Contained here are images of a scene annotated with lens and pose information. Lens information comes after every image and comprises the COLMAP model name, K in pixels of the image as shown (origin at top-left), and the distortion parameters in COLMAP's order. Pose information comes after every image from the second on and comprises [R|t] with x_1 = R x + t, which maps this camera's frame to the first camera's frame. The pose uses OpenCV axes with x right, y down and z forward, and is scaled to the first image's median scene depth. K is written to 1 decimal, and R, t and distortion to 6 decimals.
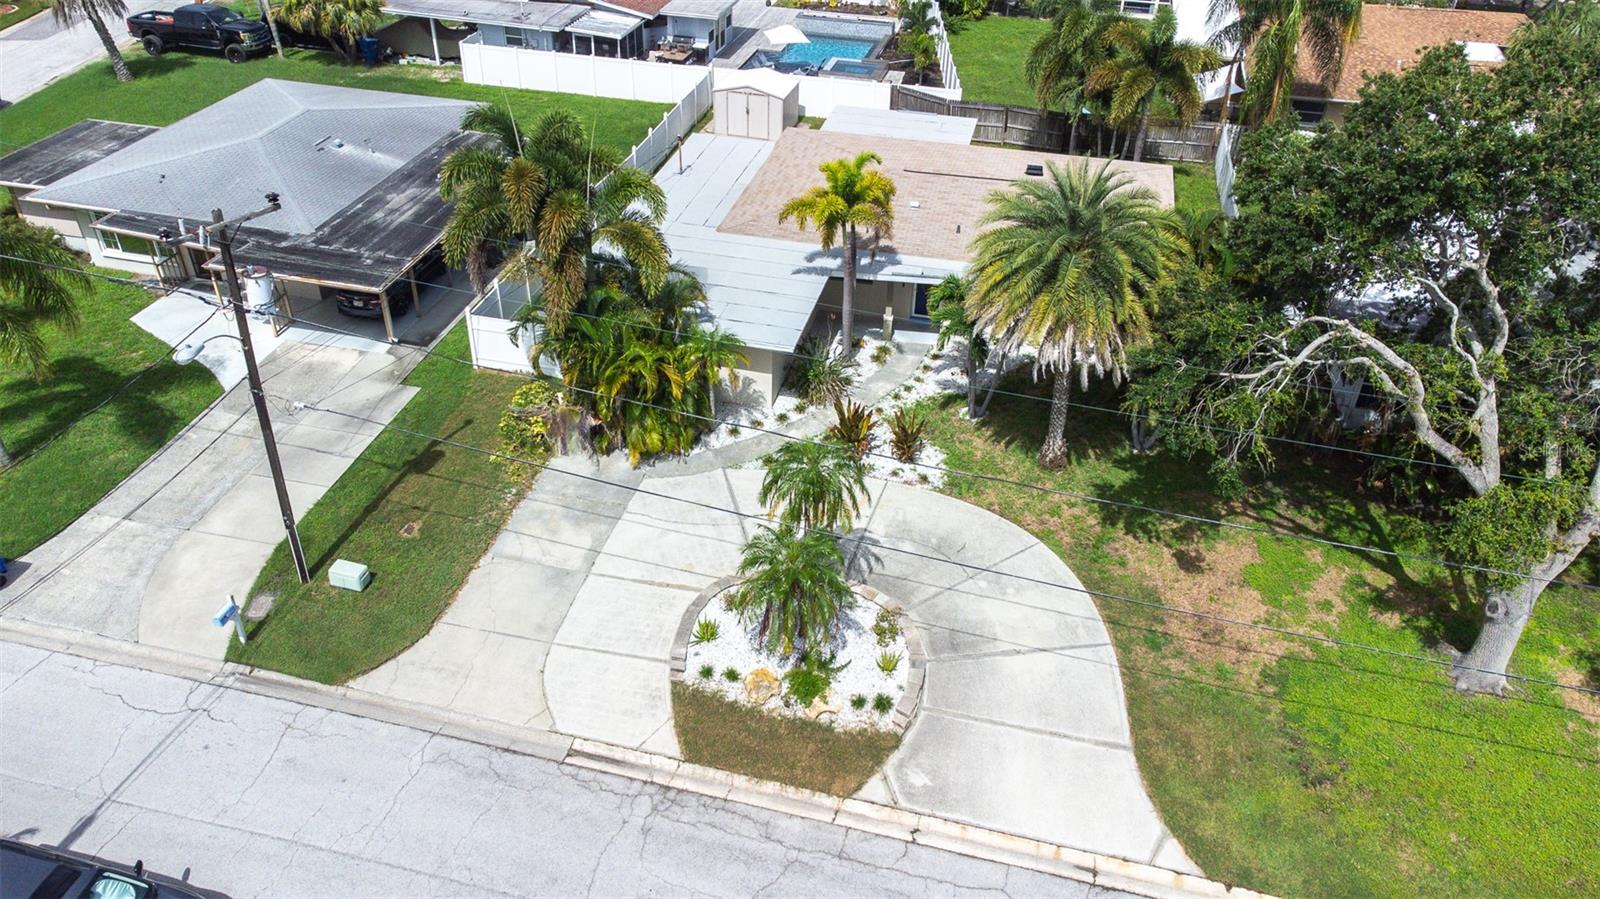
lens RADIAL K [[1200.0, 0, 796.6], [0, 1200.0, 445.8], [0, 0, 1]] dist [0.009638, 0.076880]
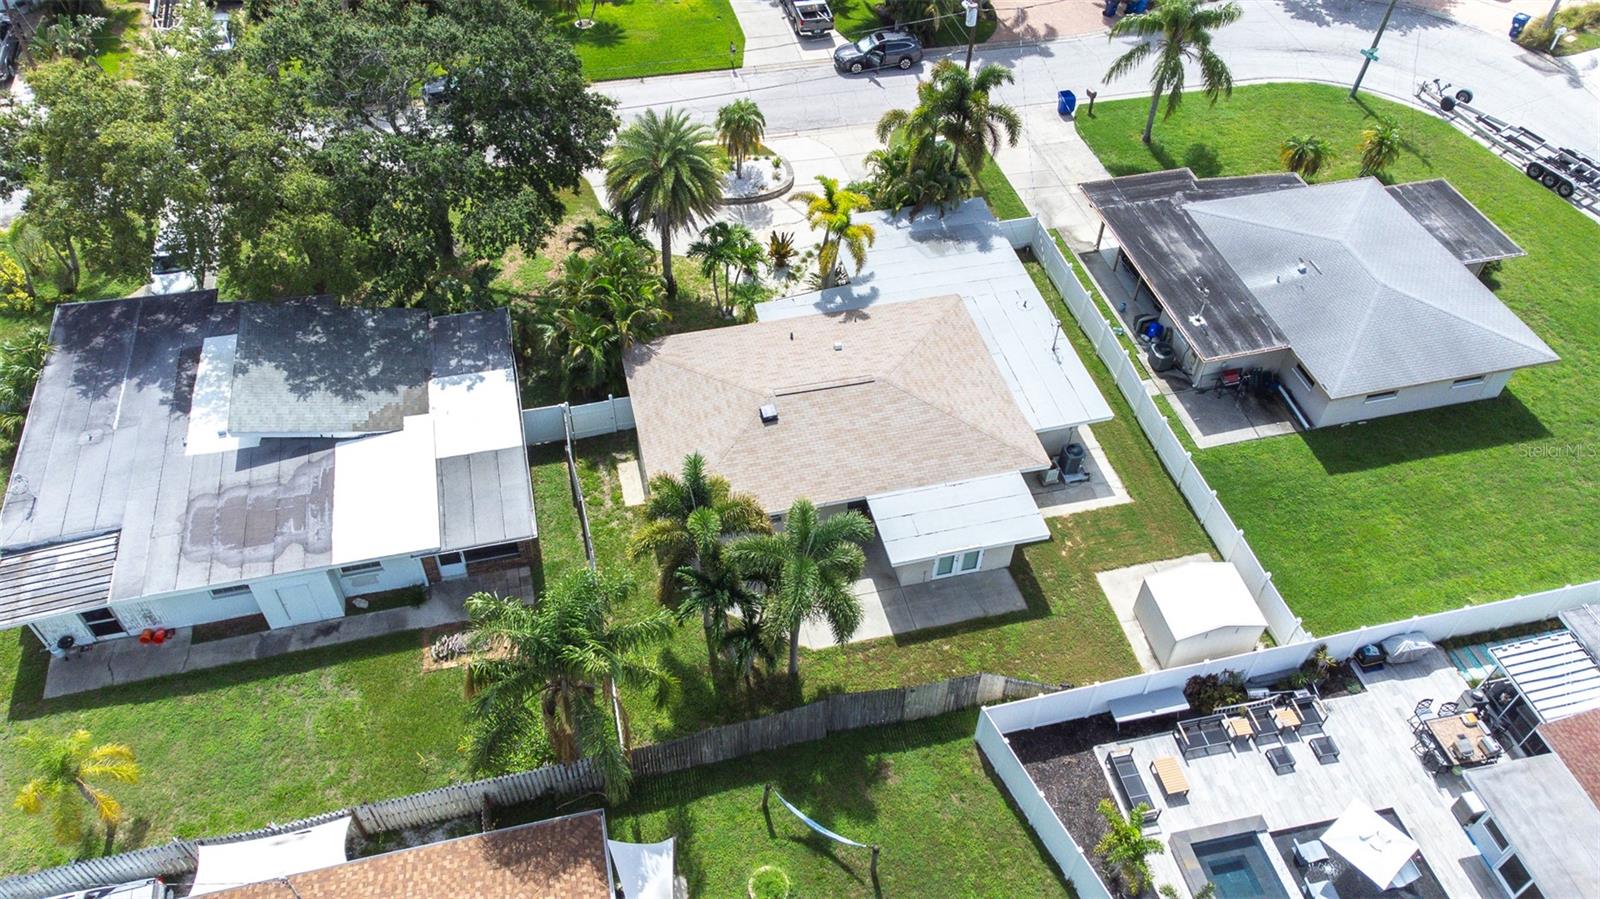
lens RADIAL K [[1200.0, 0, 795.4], [0, 1200.0, 441.1], [0, 0, 1]] dist [0.009638, 0.076880]
pose [[-0.886580, 0.305722, -0.347145, 0.820877], [-0.293674, 0.207818, 0.933042, -1.816028], [0.357395, 0.929164, -0.094465, 1.670823]]
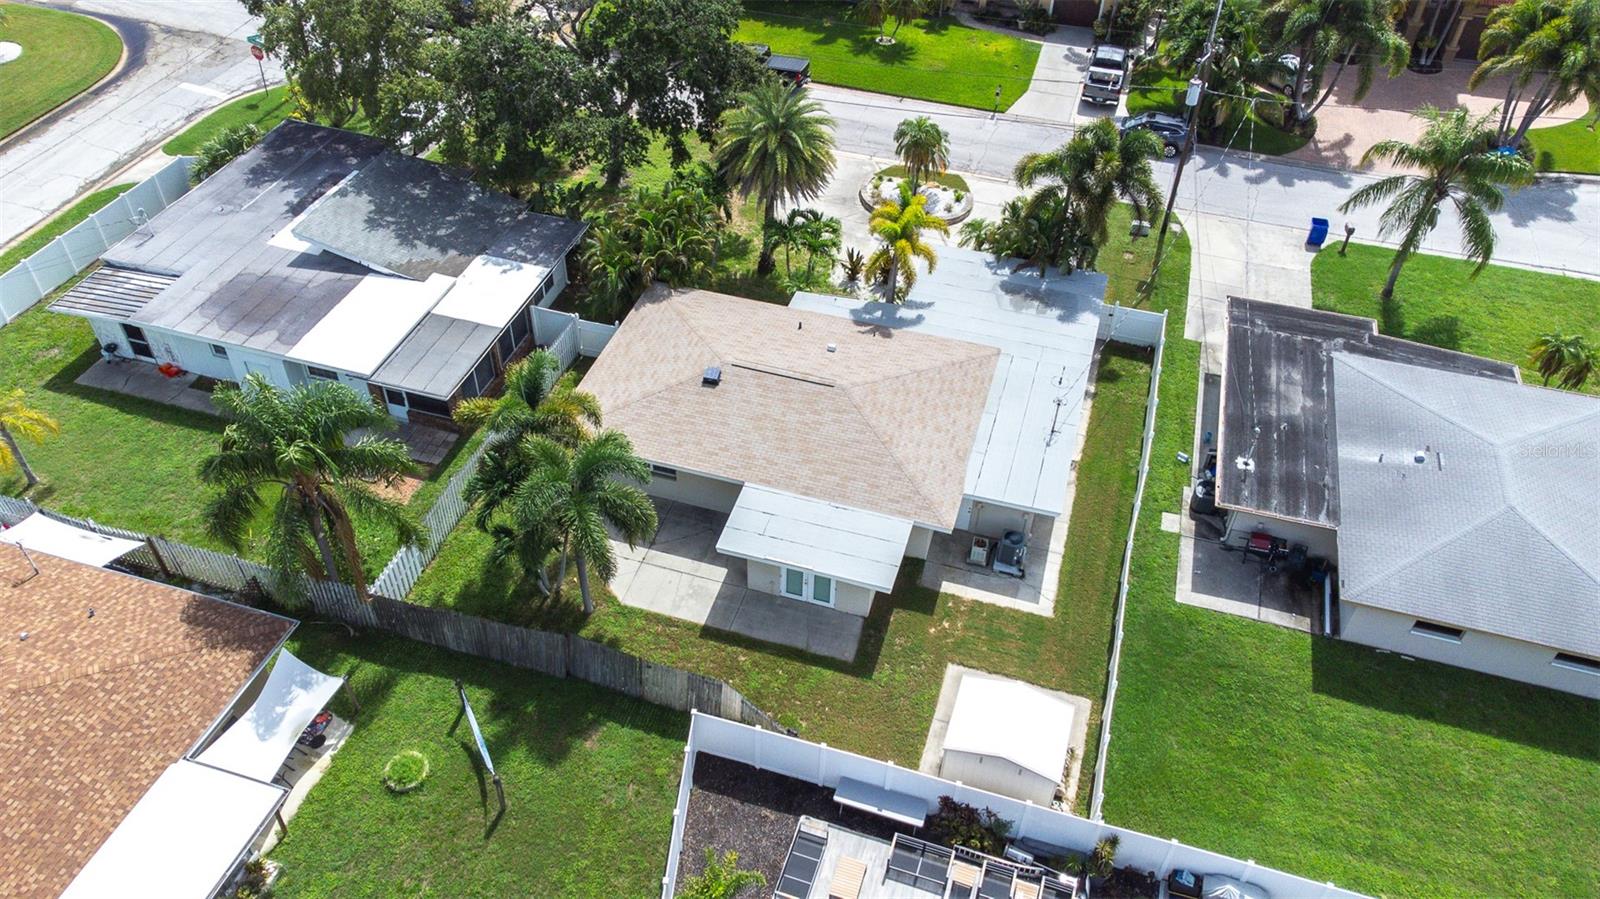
lens RADIAL K [[1200.0, 0, 794.0], [0, 1200.0, 440.3], [0, 0, 1]] dist [0.009638, 0.076880]
pose [[-0.997481, -0.069628, 0.013523, 0.159699], [-0.003052, 0.232617, 0.972564, -1.817819], [-0.070863, 0.970073, -0.232243, 1.905715]]
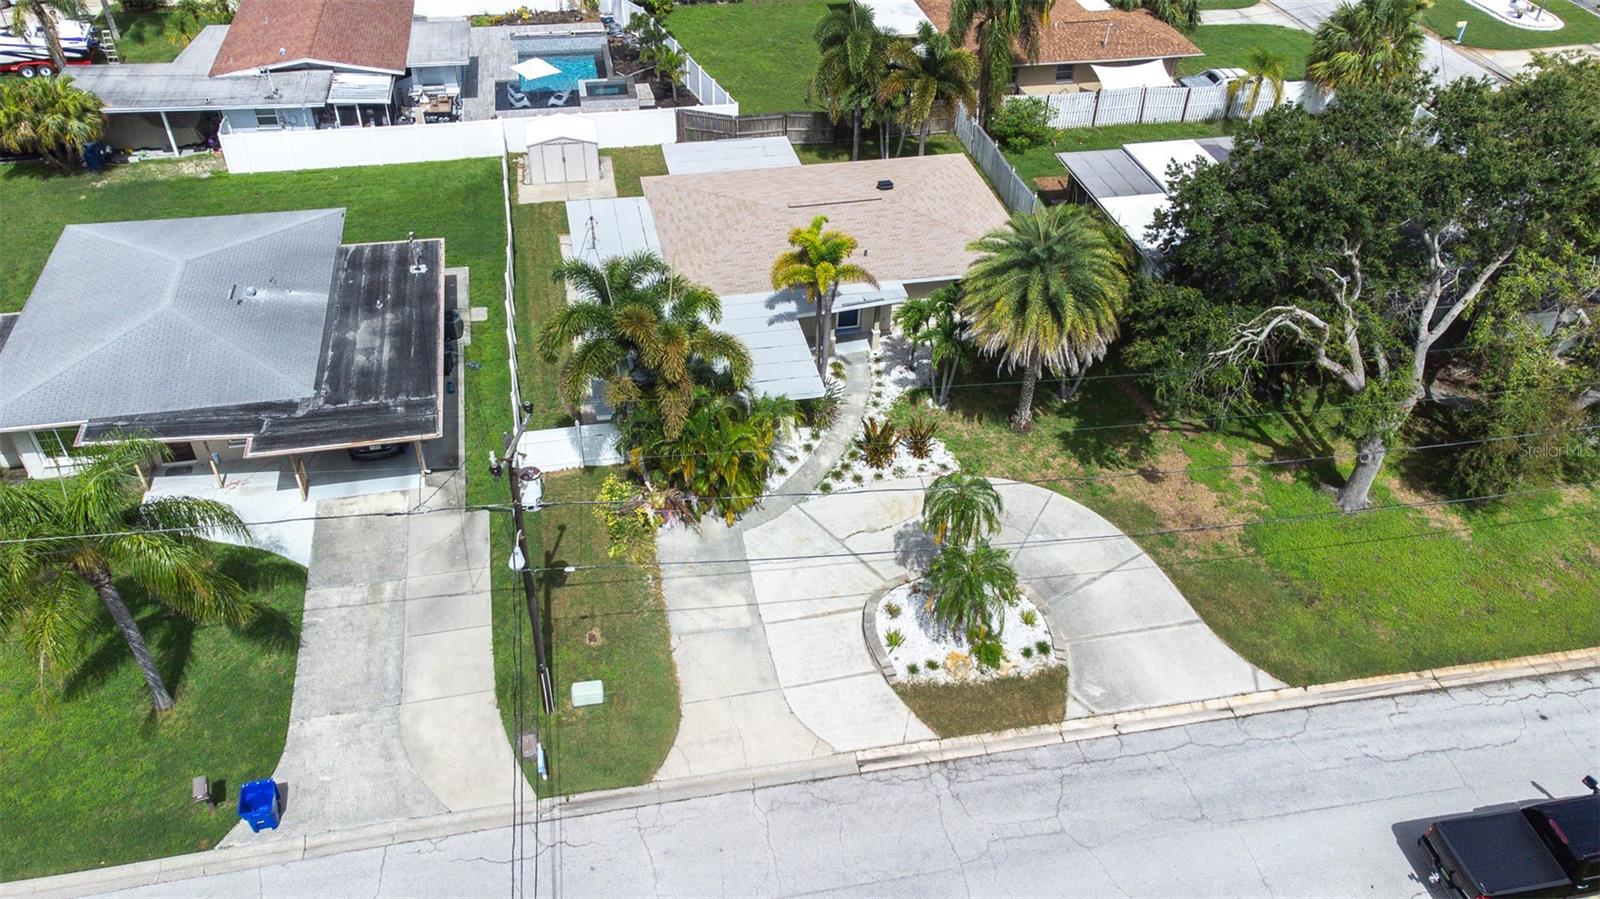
lens RADIAL K [[1200.0, 0, 798.3], [0, 1200.0, 441.5], [0, 0, 1]] dist [0.009638, 0.076880]
pose [[0.900132, -0.269641, 0.342135, -0.532786], [0.240686, 0.962479, 0.125315, -0.226012], [-0.363088, -0.030453, 0.931257, -0.140651]]
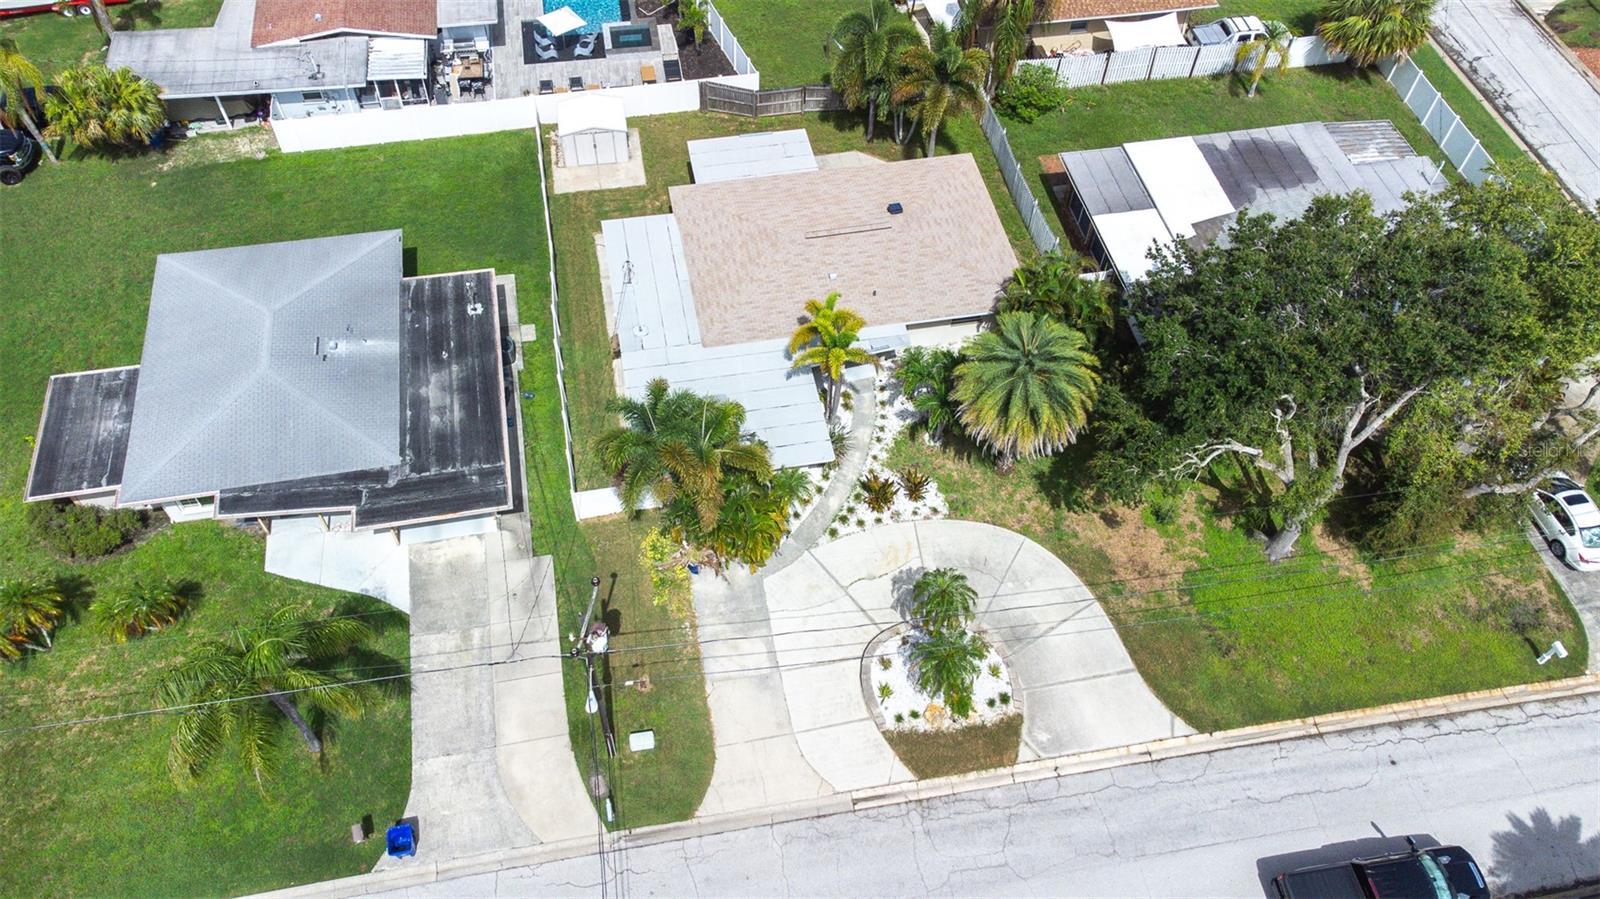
lens RADIAL K [[1200.0, 0, 798.7], [0, 1200.0, 444.7], [0, 0, 1]] dist [0.009638, 0.076880]
pose [[0.907700, -0.332661, 0.255767, -0.464988], [0.230360, 0.904503, 0.358899, -0.719959], [-0.350734, -0.266855, 0.897649, -0.293020]]
